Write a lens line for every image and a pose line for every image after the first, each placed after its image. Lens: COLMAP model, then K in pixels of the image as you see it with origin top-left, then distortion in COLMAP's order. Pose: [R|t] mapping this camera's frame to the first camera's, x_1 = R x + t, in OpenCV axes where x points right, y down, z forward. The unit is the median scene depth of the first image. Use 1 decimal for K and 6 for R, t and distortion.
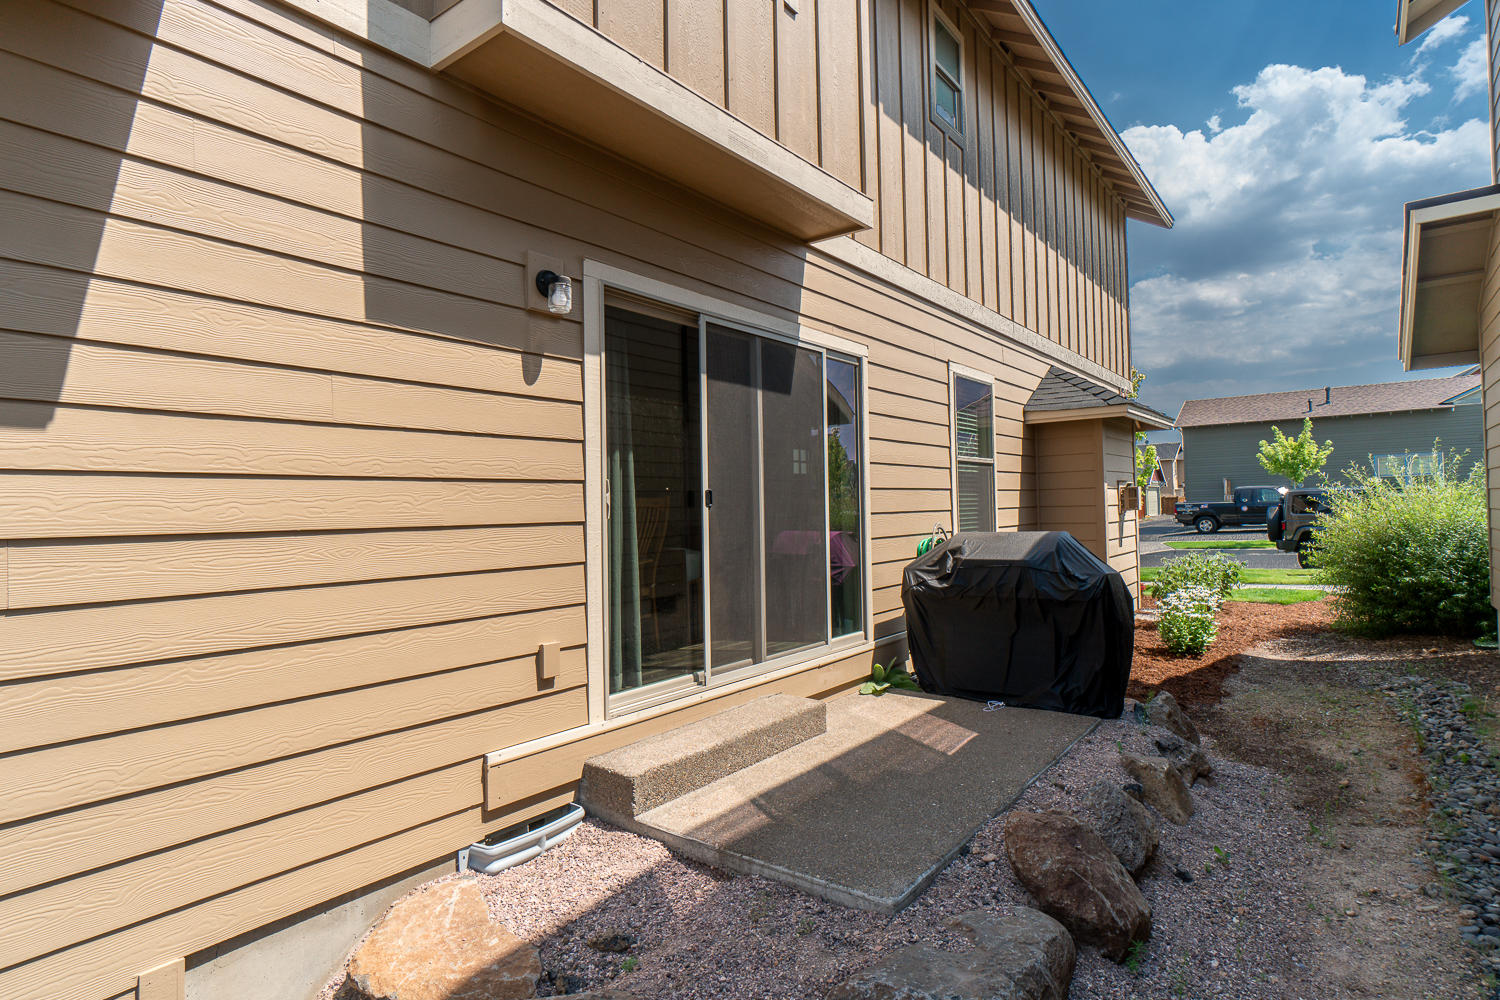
lens RADIAL K [[776.2, 0, 745.1], [0, 776.2, 493.7], [0, 0, 1]] dist [-0.003212, -0.000031]
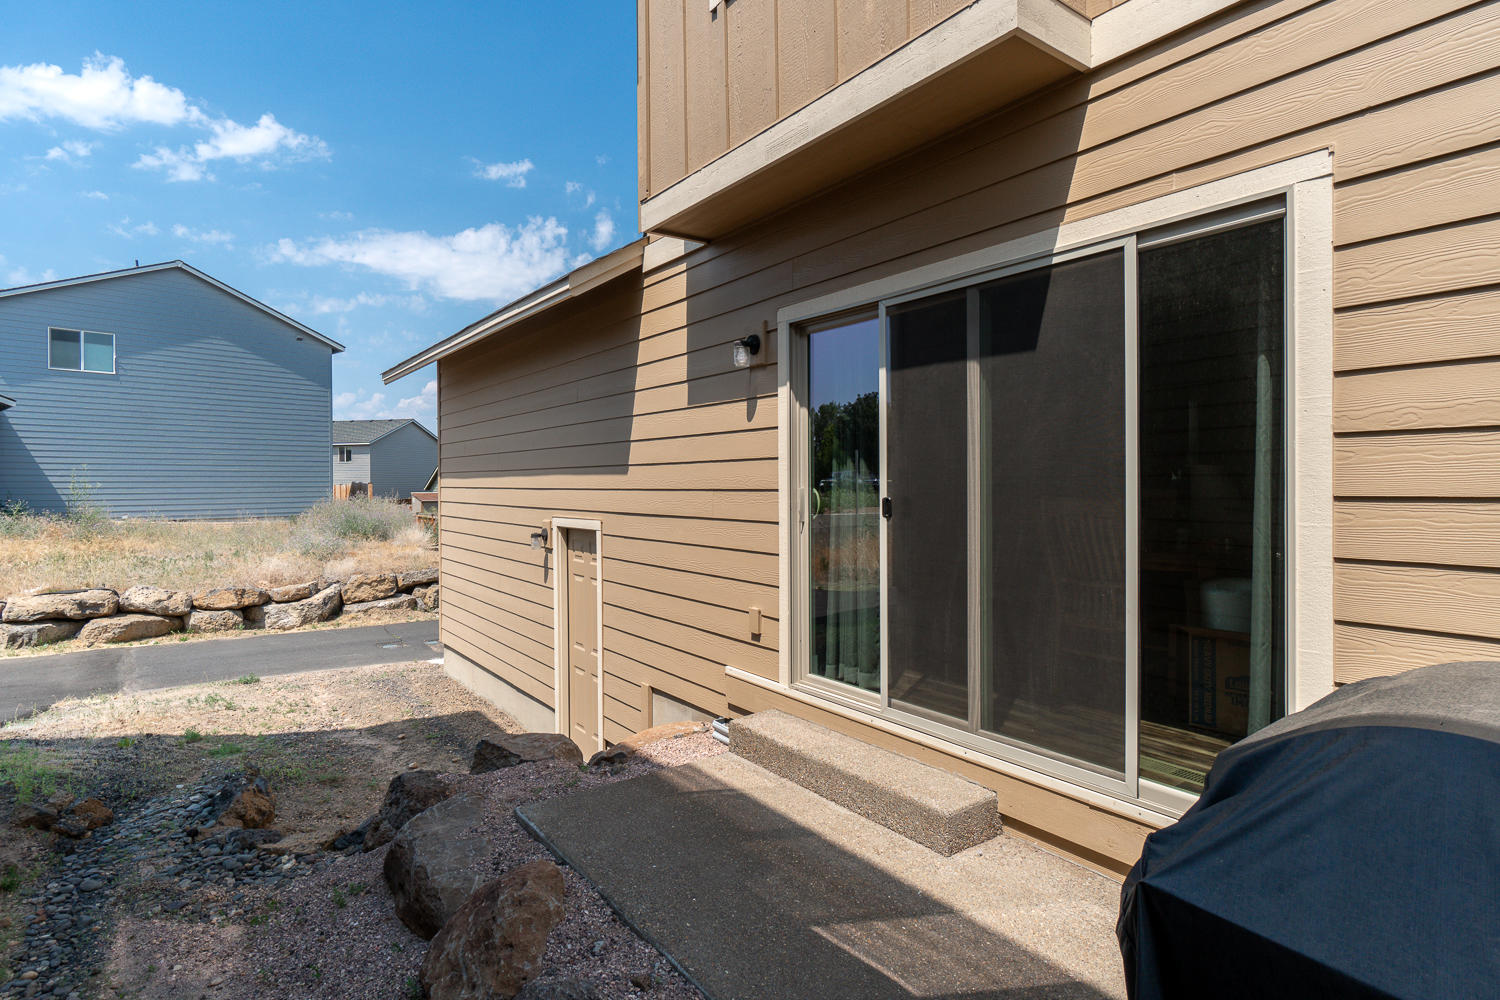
lens RADIAL K [[788.9, 0, 750.7], [0, 788.9, 490.5], [0, 0, 1]] dist [0.000213, 0.000674]
pose [[-0.276676, 0.032109, -0.960427, 0.717287], [0.029098, 0.999263, 0.025025, -0.034042], [0.960523, -0.021023, -0.277406, 0.915616]]
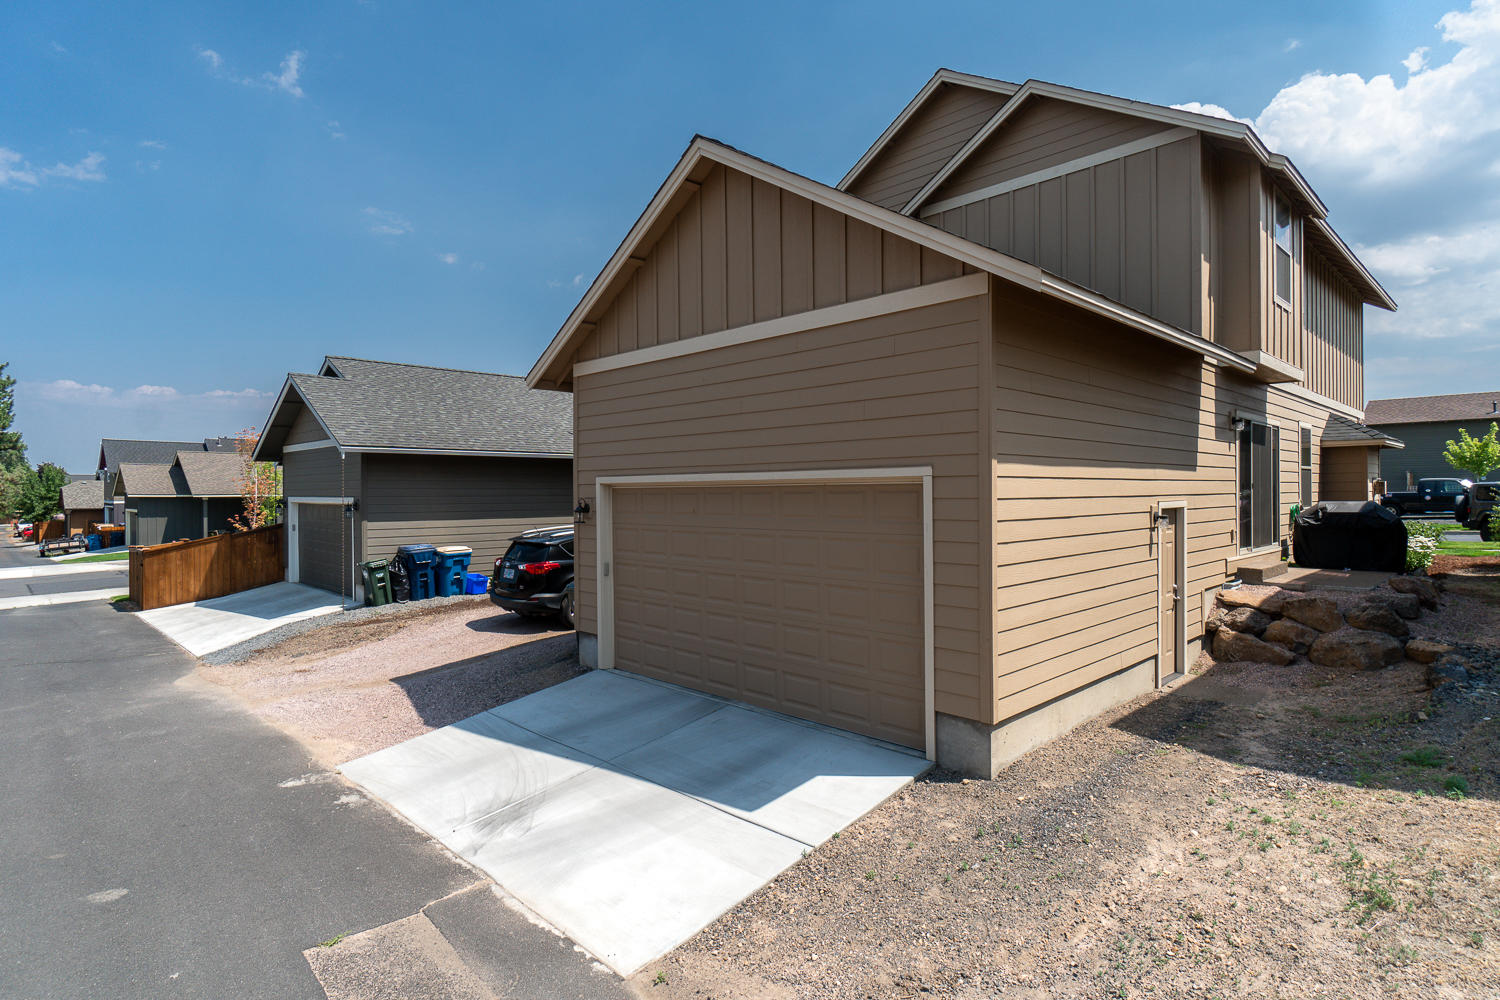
lens RADIAL K [[788.9, 0, 750.7], [0, 788.9, 490.5], [0, 0, 1]] dist [0.000213, 0.000674]
pose [[0.992014, 0.016584, -0.125031, -1.267878], [-0.014113, 0.999688, 0.020625, -0.010066], [0.125334, -0.018695, 0.991938, -1.758046]]
